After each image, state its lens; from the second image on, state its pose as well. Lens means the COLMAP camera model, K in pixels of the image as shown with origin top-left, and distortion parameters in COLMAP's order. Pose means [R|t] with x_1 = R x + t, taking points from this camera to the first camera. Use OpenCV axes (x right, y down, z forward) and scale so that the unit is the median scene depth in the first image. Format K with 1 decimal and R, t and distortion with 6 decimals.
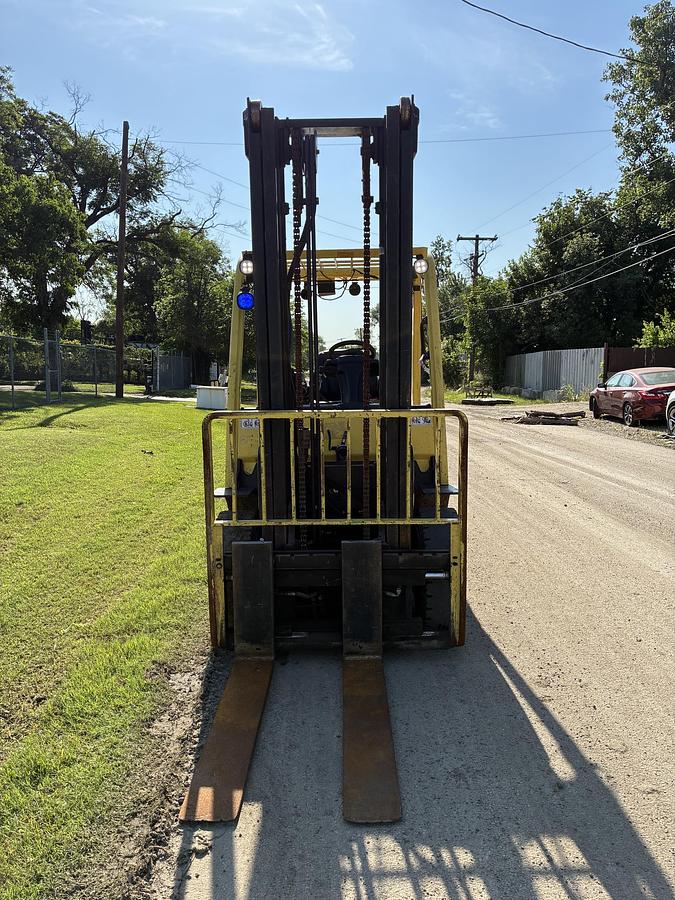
lens RADIAL K [[681.5, 0, 335.6], [0, 681.5, 449.4], [0, 0, 1]] dist [0.045400, -0.054146]
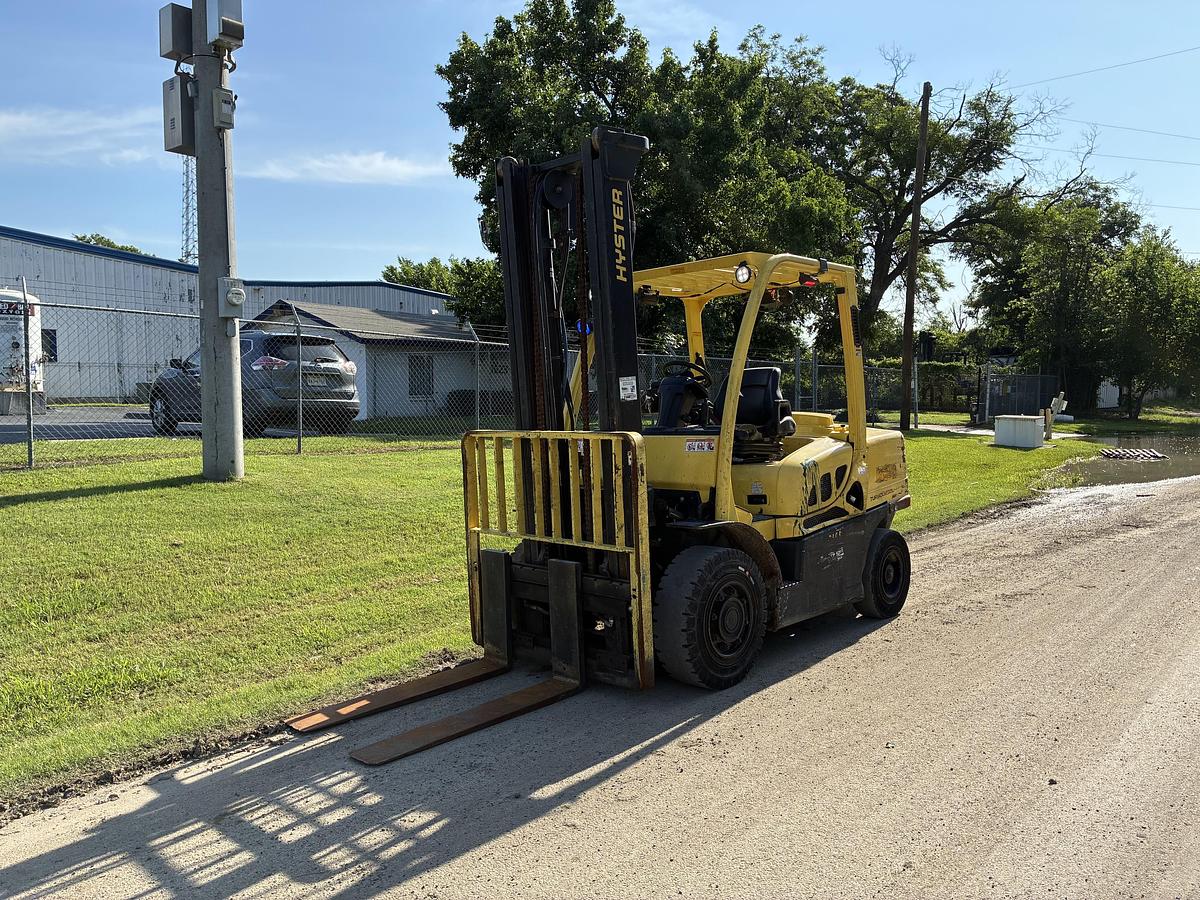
lens RADIAL K [[908.7, 0, 600.0], [0, 908.7, 439.8], [0, 0, 1]] dist [0.045400, -0.054146]
pose [[0.730795, 0.021749, -0.682250, 0.148053], [-0.067141, 0.996936, -0.040138, 0.000953], [0.679287, 0.075140, 0.730016, 0.005974]]
